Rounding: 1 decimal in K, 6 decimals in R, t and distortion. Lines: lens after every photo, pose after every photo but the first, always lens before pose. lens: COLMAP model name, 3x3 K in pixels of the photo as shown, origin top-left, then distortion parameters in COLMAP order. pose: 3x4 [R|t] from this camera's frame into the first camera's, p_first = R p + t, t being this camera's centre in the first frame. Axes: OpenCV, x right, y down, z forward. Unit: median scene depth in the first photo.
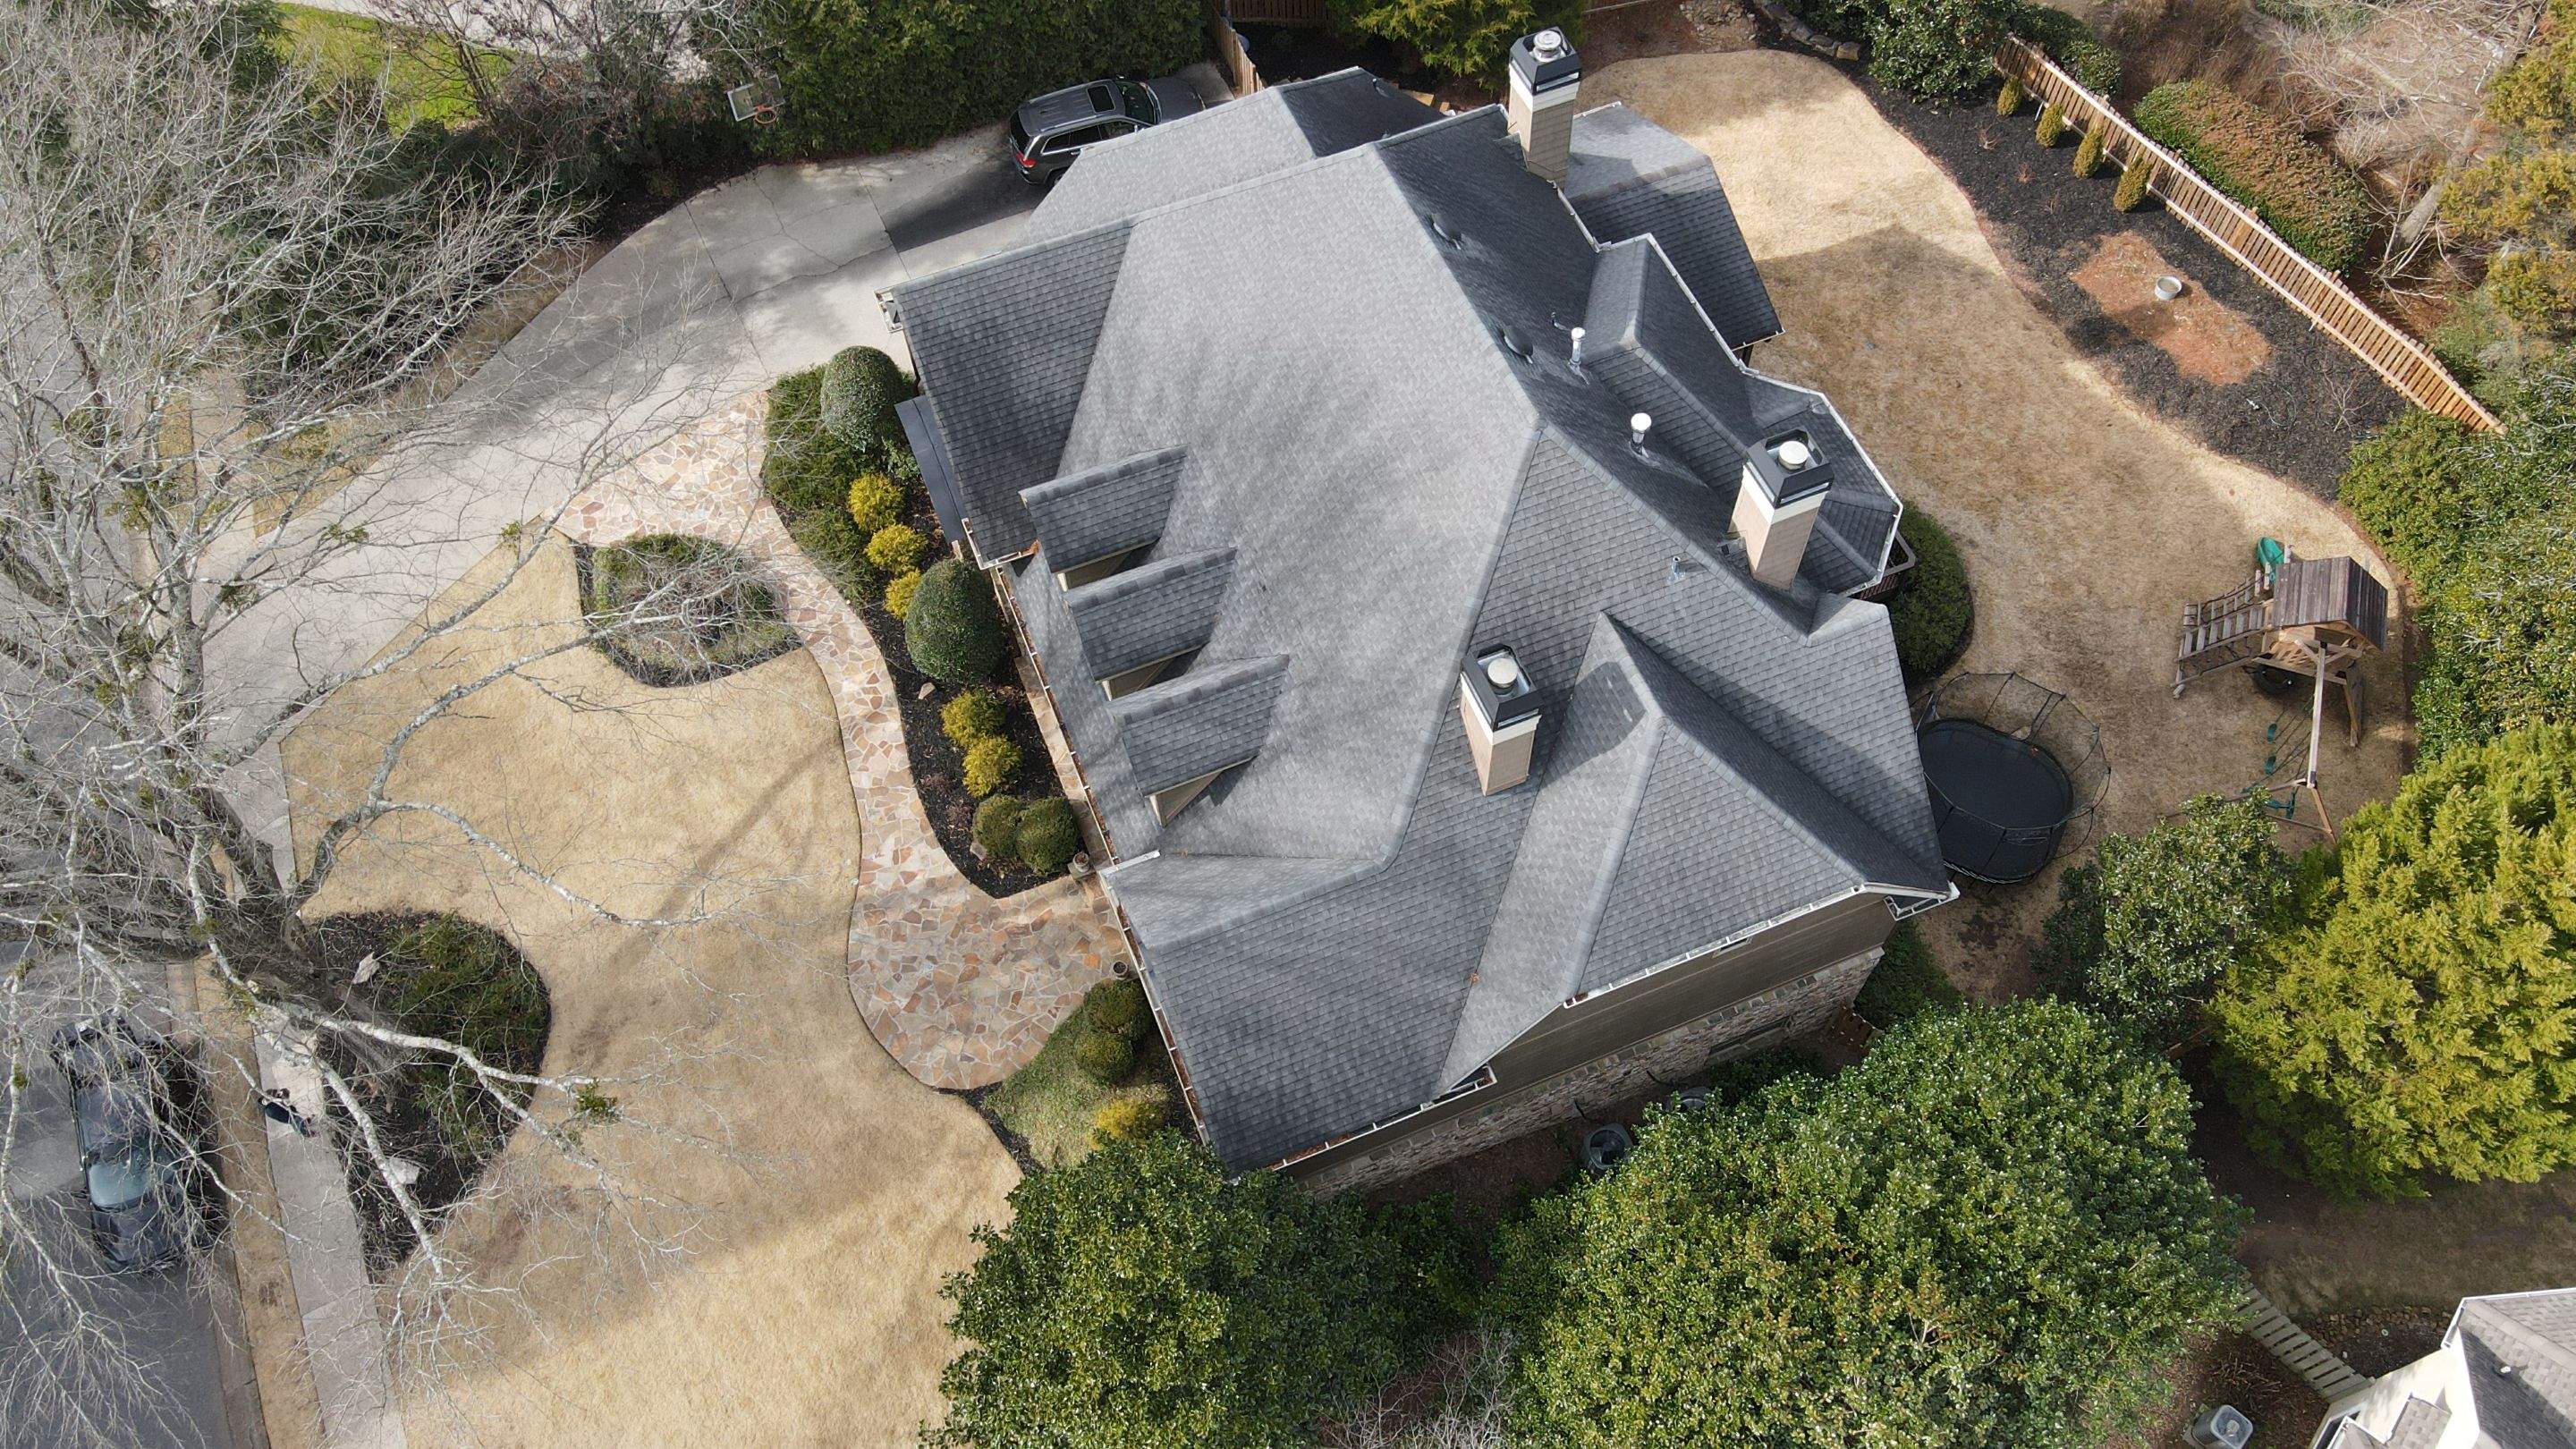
lens RADIAL K [[1905.4, 0, 1283.8], [0, 1905.4, 718.8], [0, 0, 1]] dist [0.001488, 0.018864]
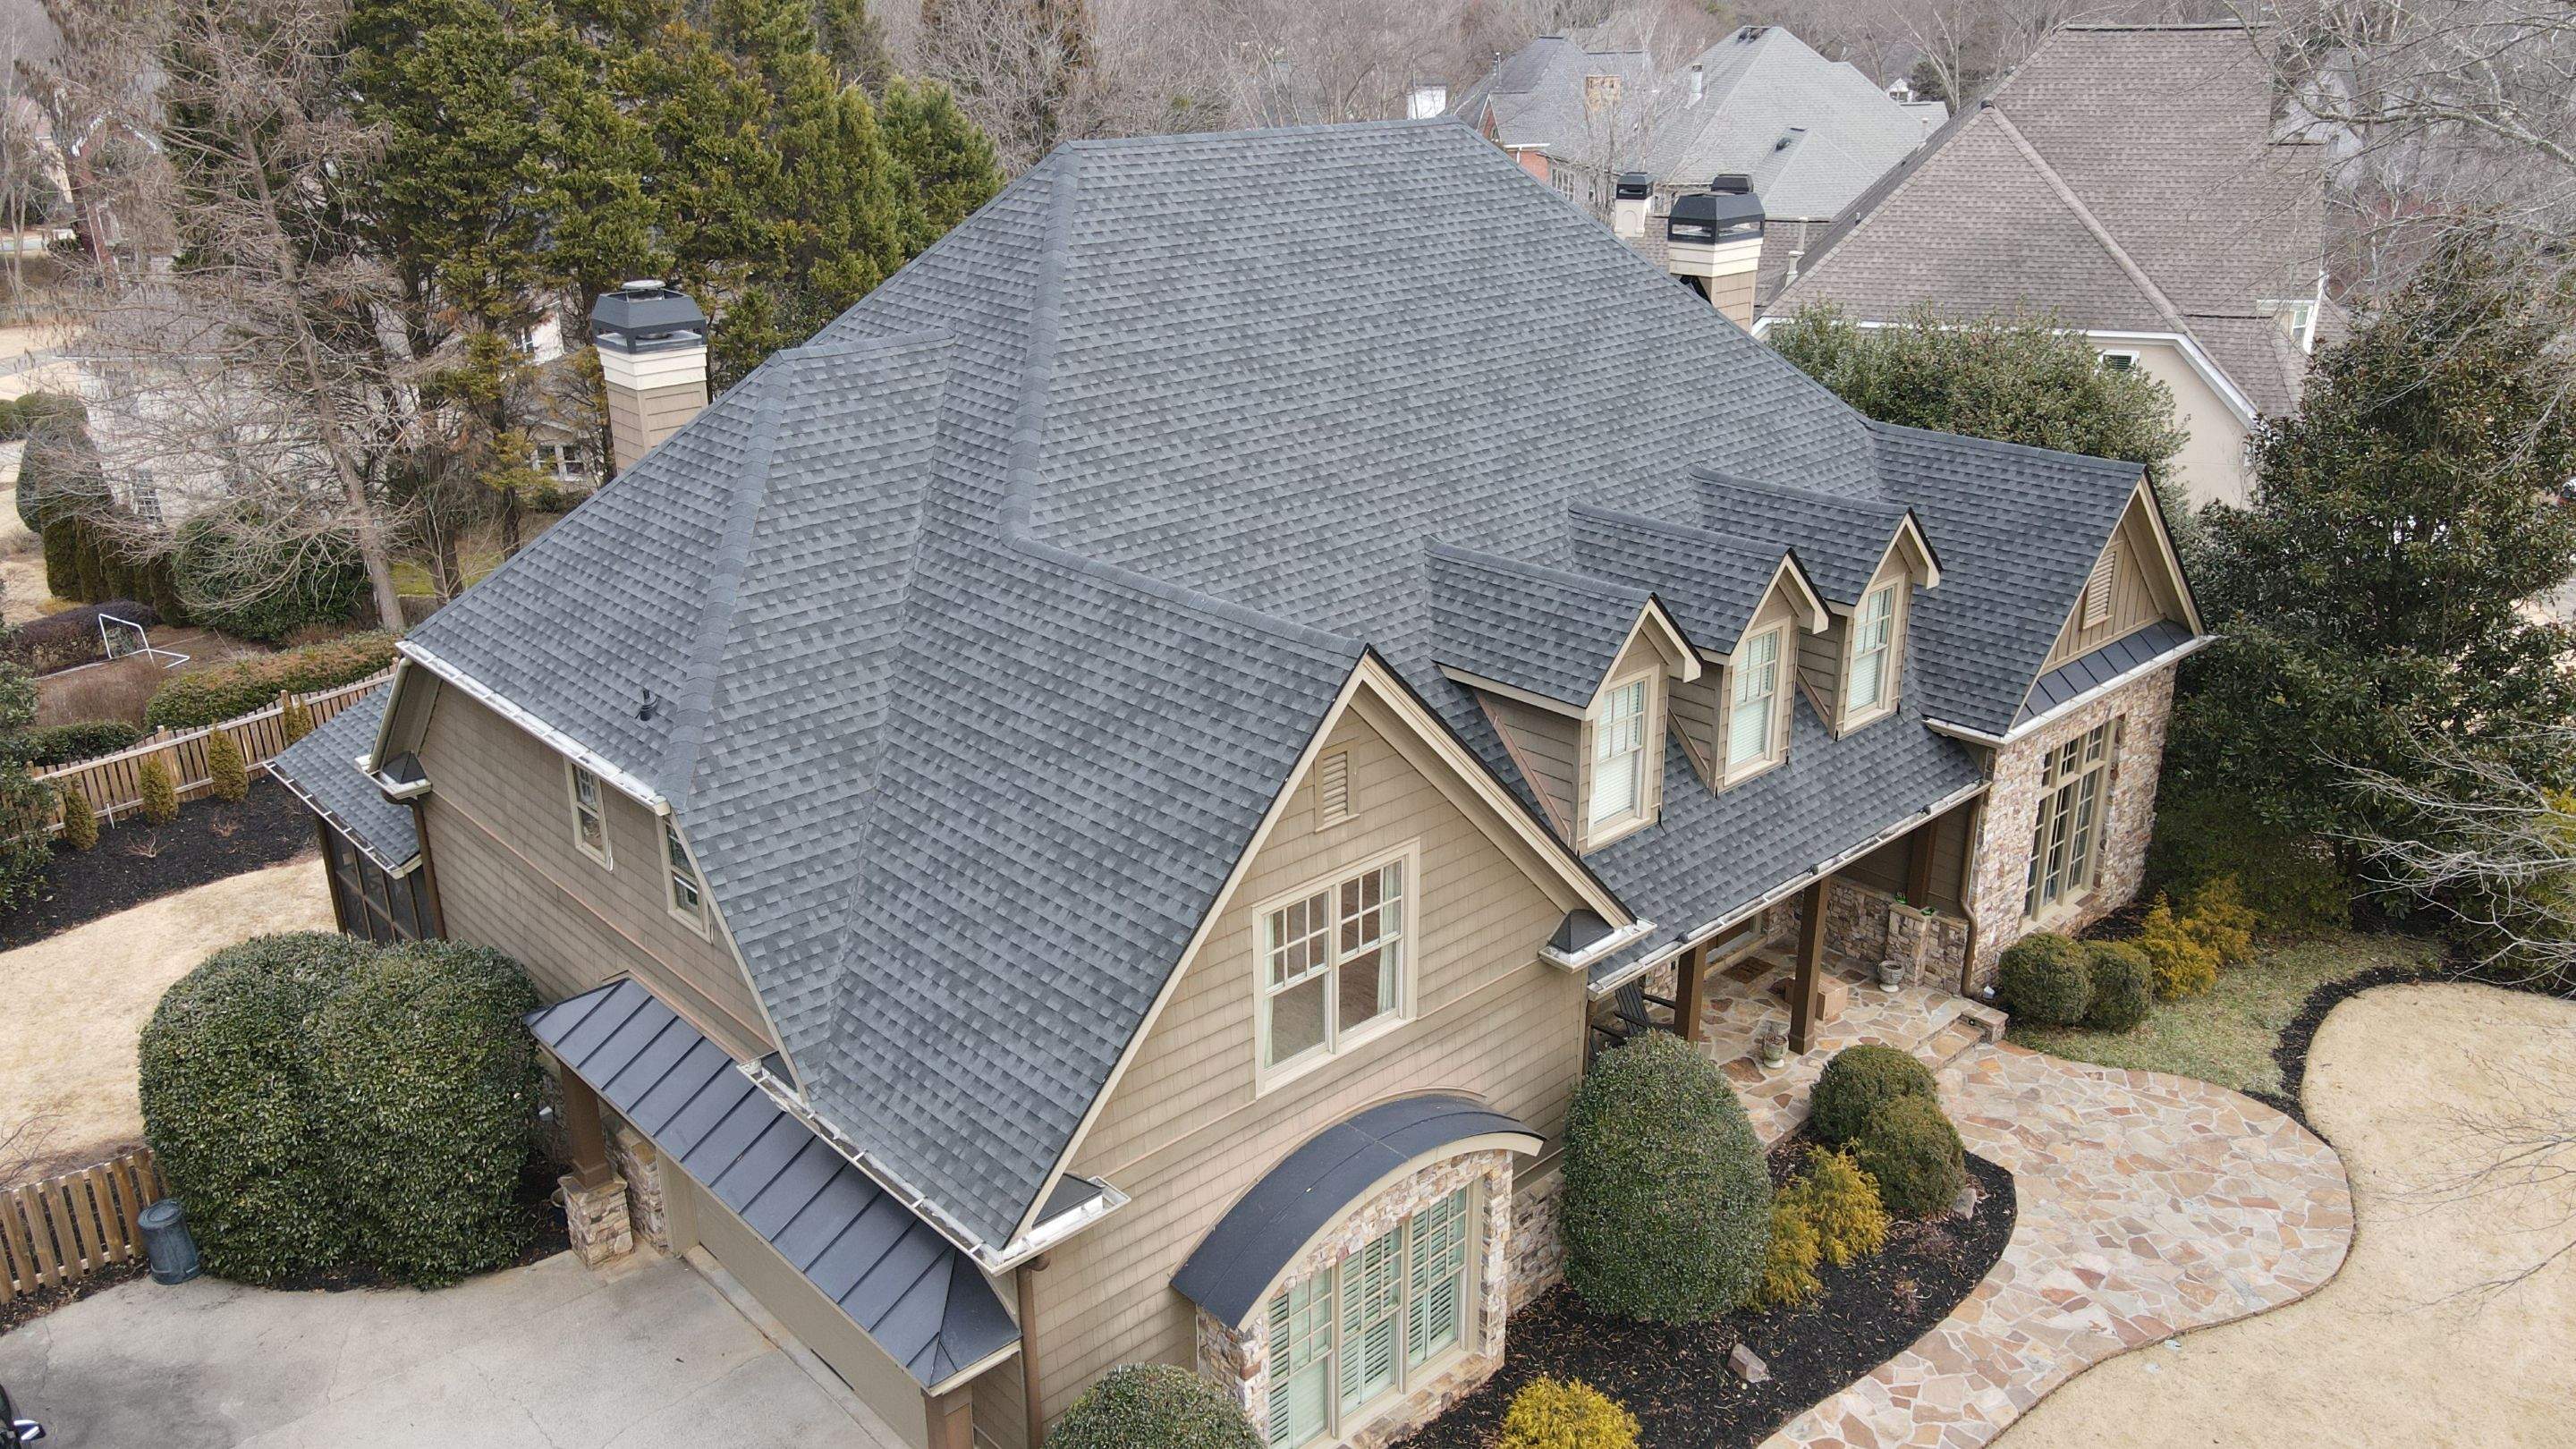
lens RADIAL K [[1905.4, 0, 1289.5], [0, 1905.4, 724.0], [0, 0, 1]] dist [0.001488, 0.018864]
pose [[-0.358793, -0.298599, 0.884368, -0.478771], [0.812719, 0.366048, 0.453318, -0.350028], [-0.459081, 0.881389, 0.111342, 0.803680]]
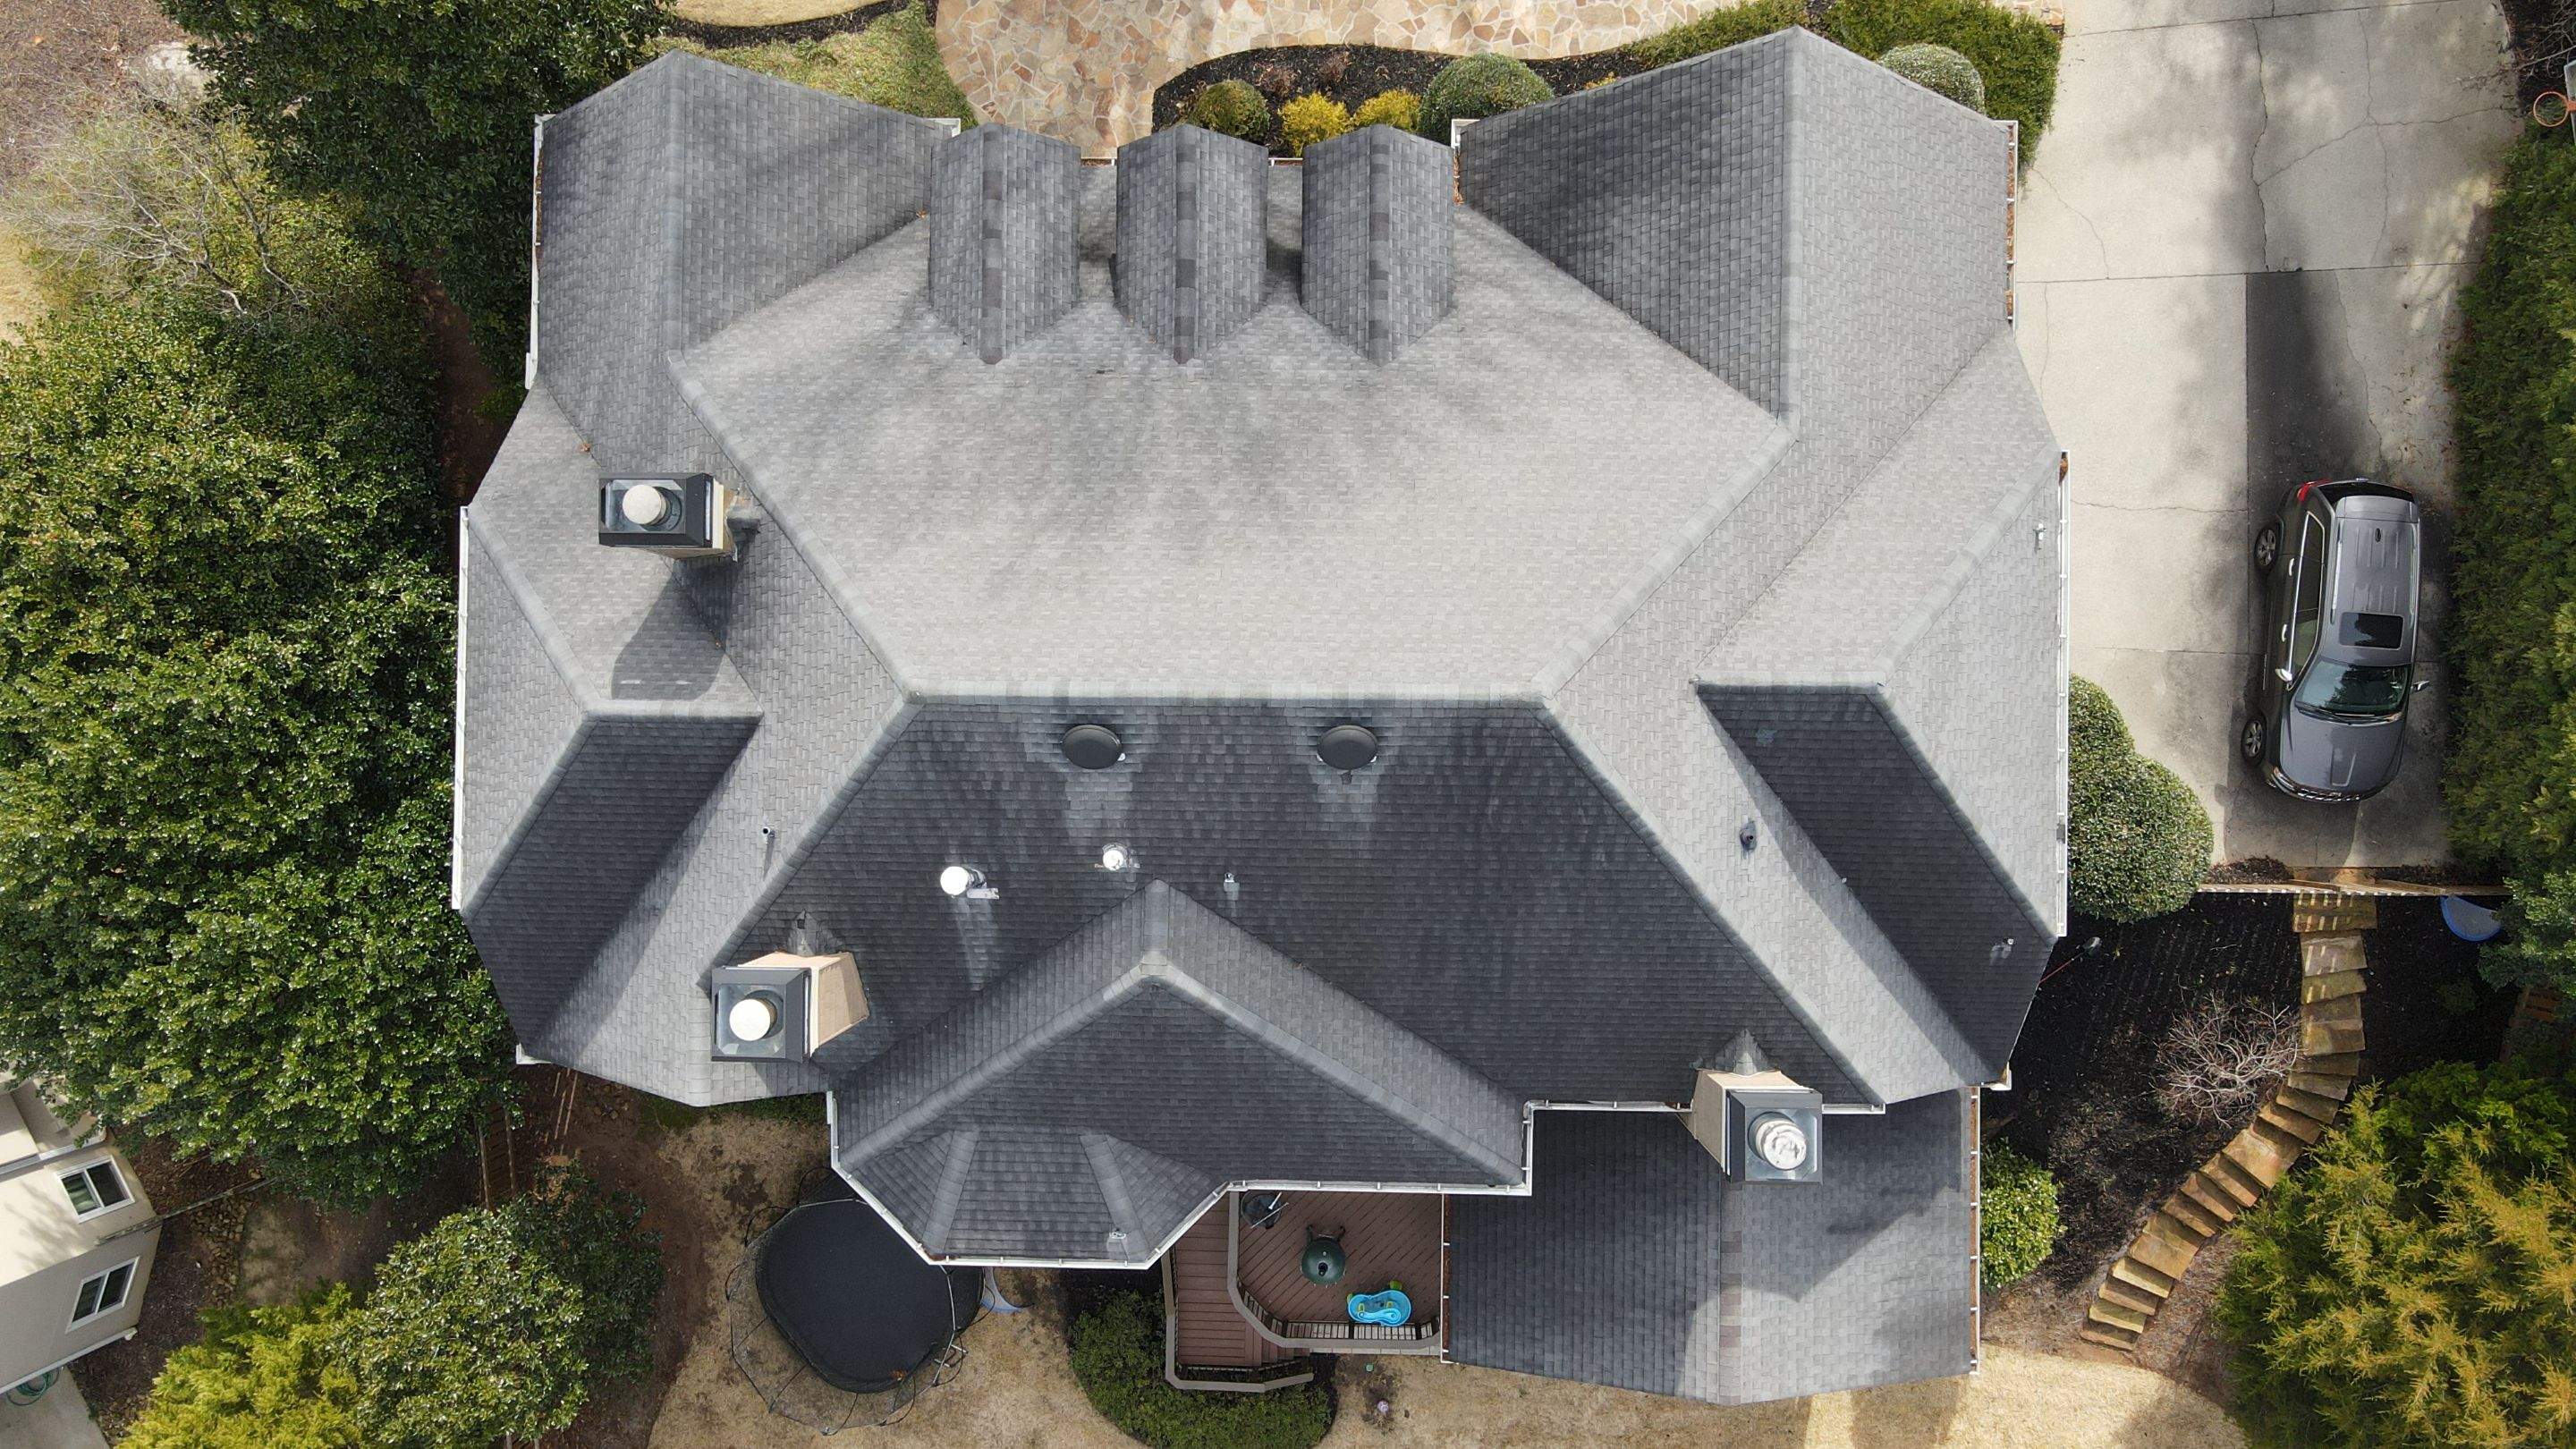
lens RADIAL K [[1905.4, 0, 1292.2], [0, 1905.4, 722.1], [0, 0, 1]] dist [0.001488, 0.018864]
pose [[-0.381737, 0.923788, 0.029862, 0.048295], [-0.773145, -0.336858, 0.537377, -0.428381], [0.506482, 0.182049, 0.842813, 0.336372]]
